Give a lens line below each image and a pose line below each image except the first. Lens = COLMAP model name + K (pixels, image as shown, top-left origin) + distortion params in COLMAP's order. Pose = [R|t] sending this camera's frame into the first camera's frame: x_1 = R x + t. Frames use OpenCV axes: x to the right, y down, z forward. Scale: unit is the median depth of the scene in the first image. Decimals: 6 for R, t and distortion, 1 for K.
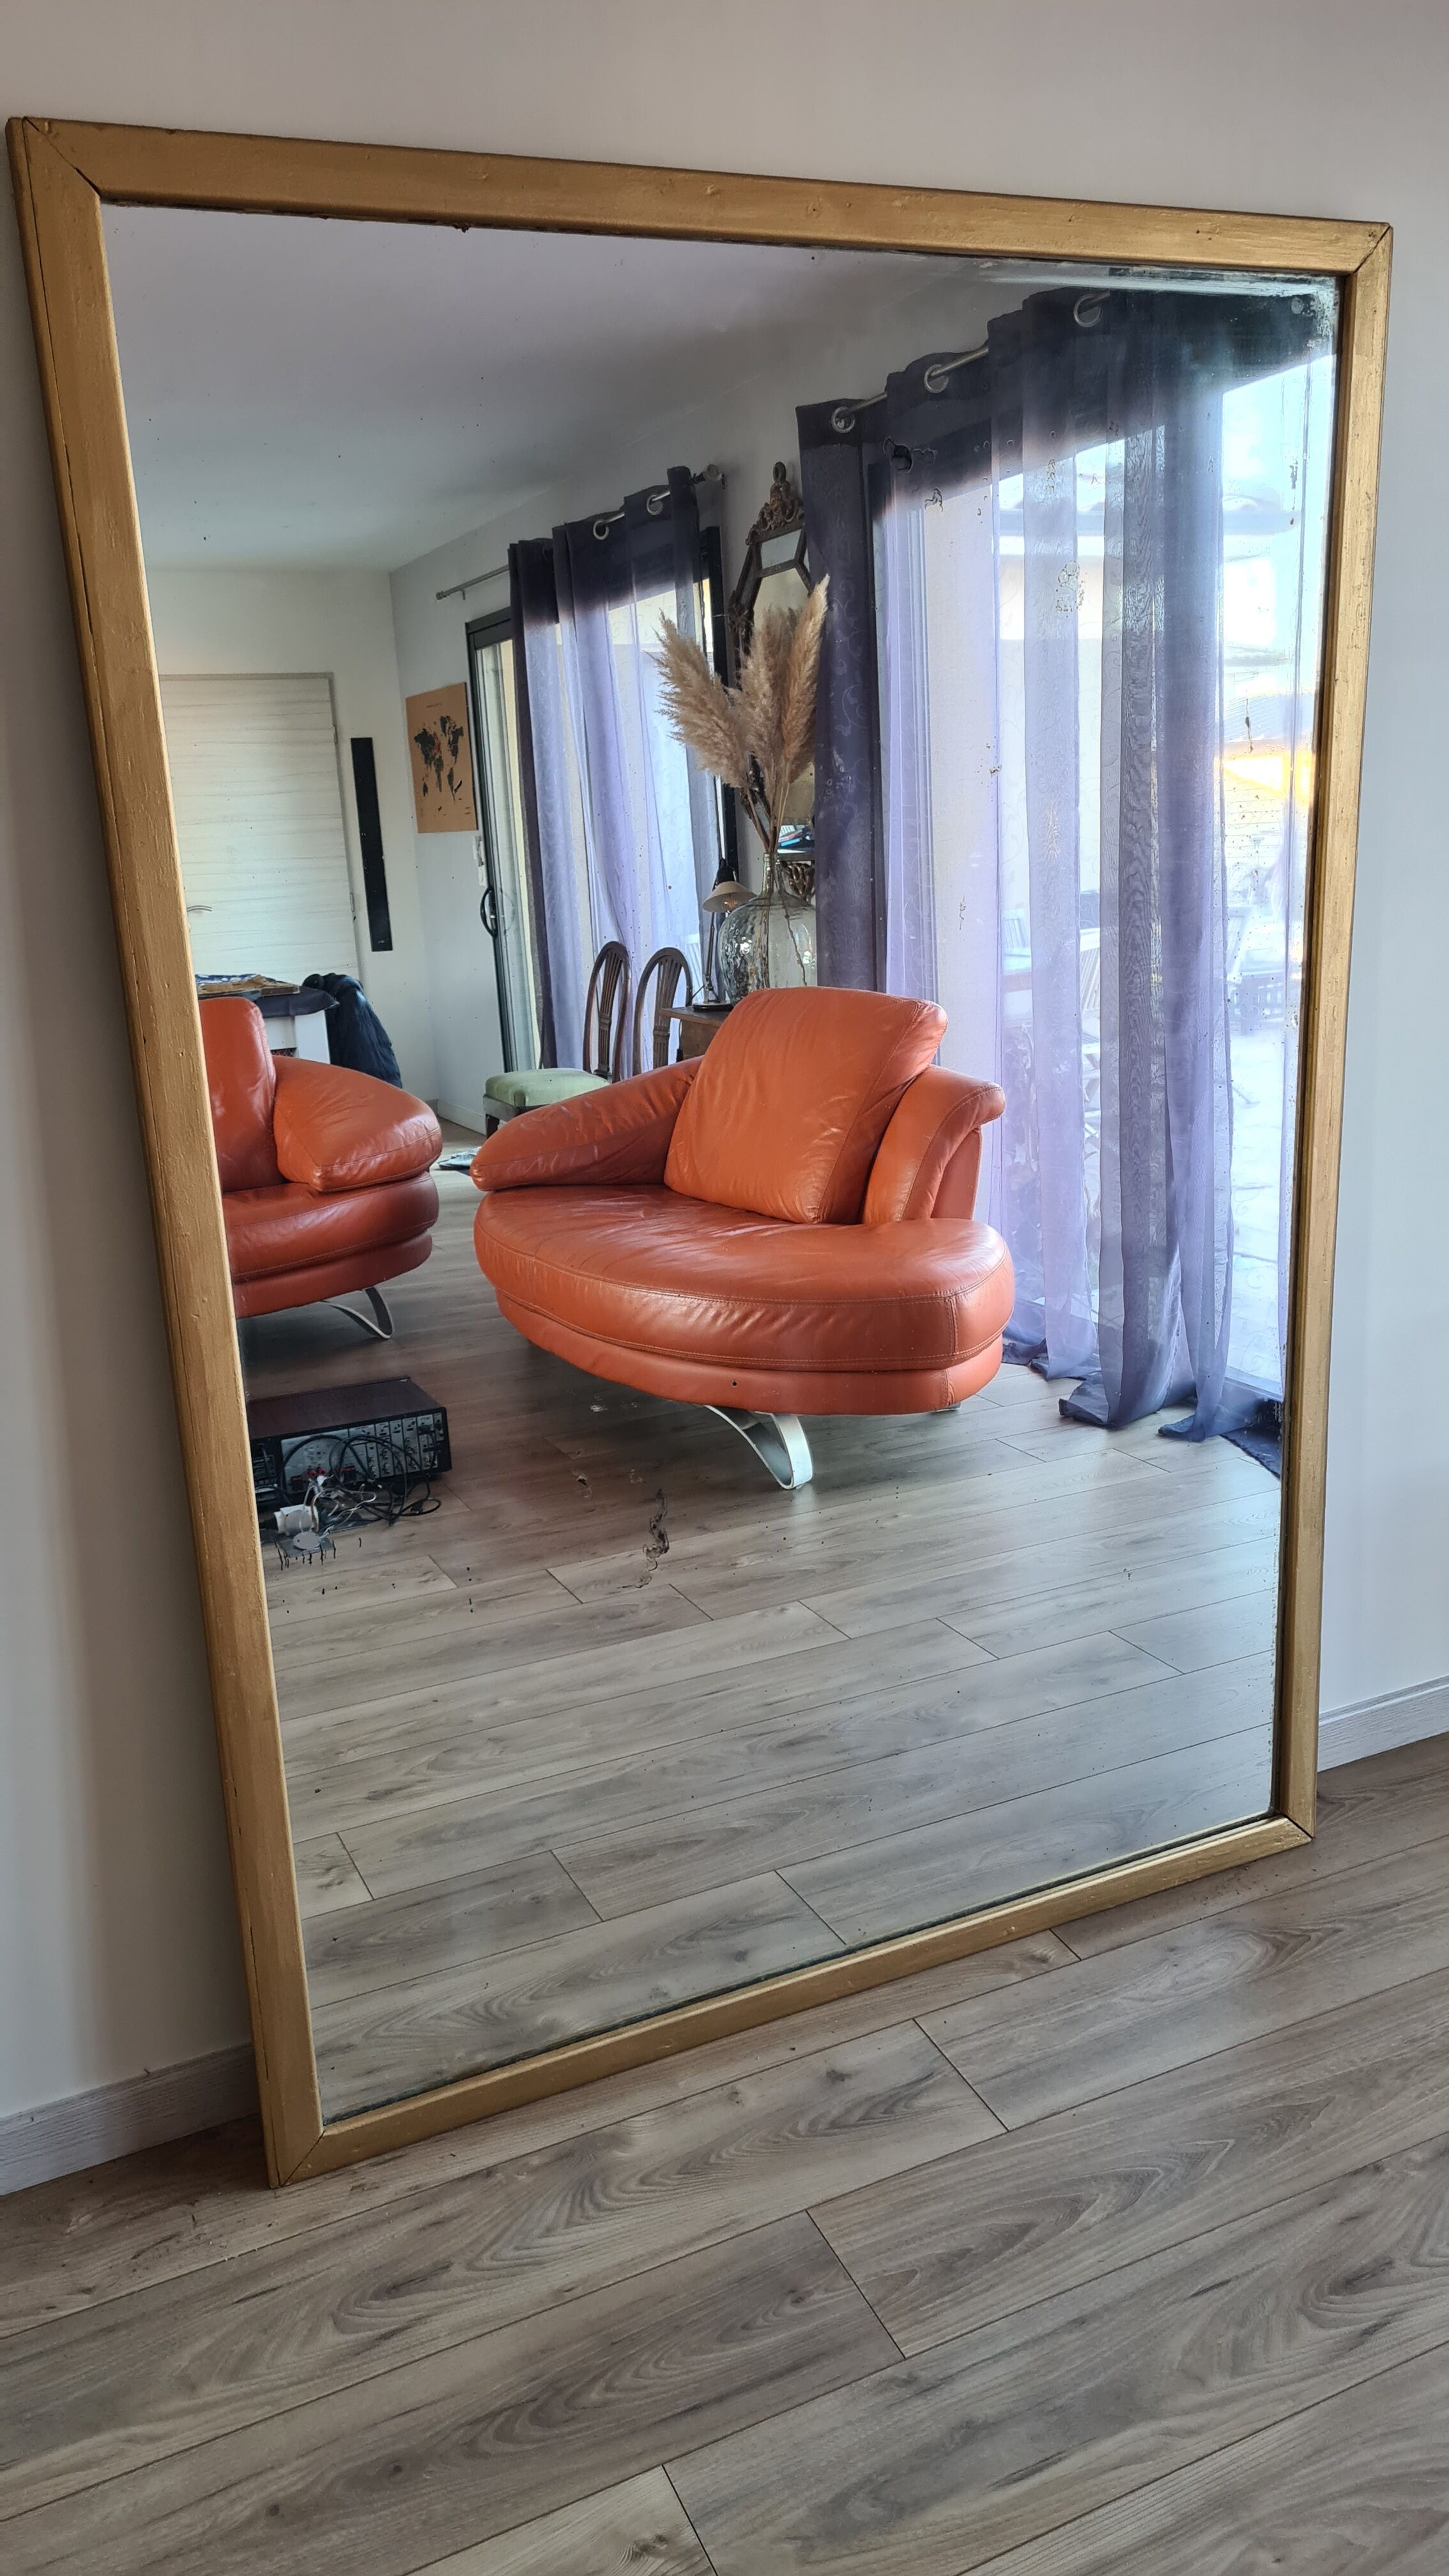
lens RADIAL K [[2028.8, 0, 689.8], [0, 2028.8, 1338.8], [0, 0, 1]] dist [0.050442, -0.038429]
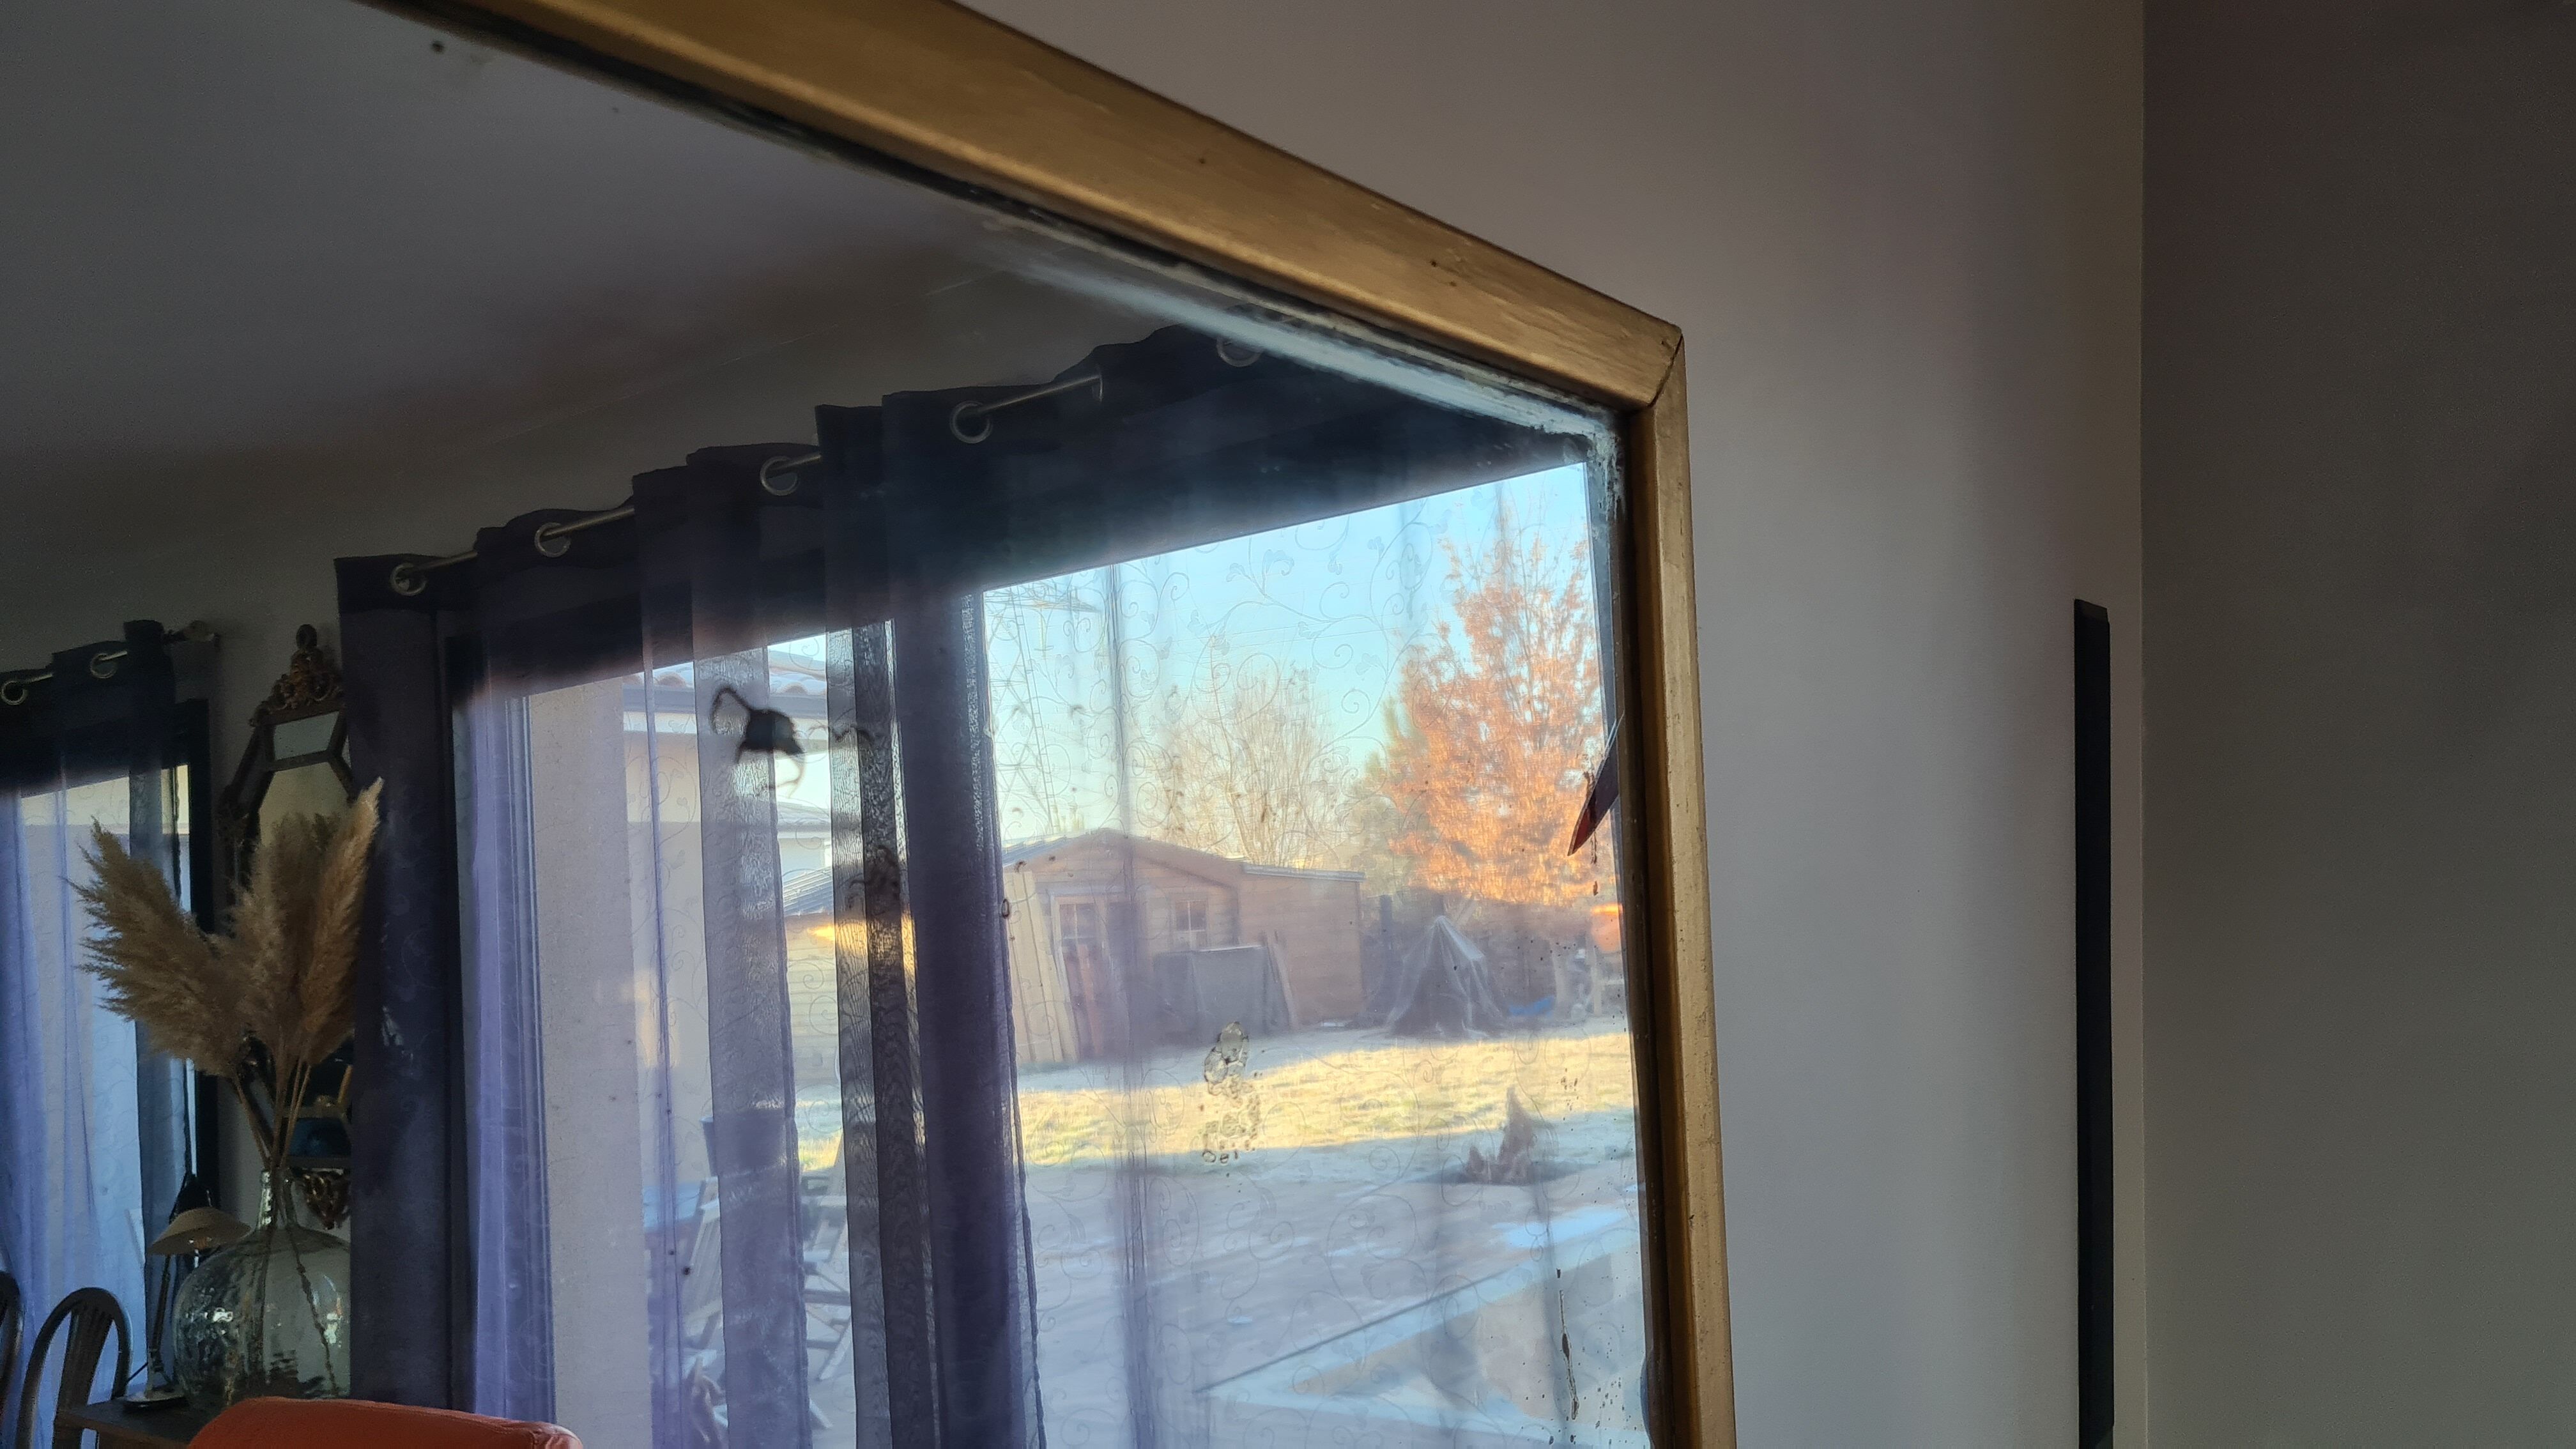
lens RADIAL K [[1855.8, 0, 1289.0], [0, 1855.8, 711.4], [0, 0, 1]] dist [0.028061, -0.004383]
pose [[0.865272, 0.040930, 0.499628, 0.017054], [0.139269, 0.937801, -0.318016, -0.156547], [-0.481568, 0.344753, 0.805753, 0.344124]]
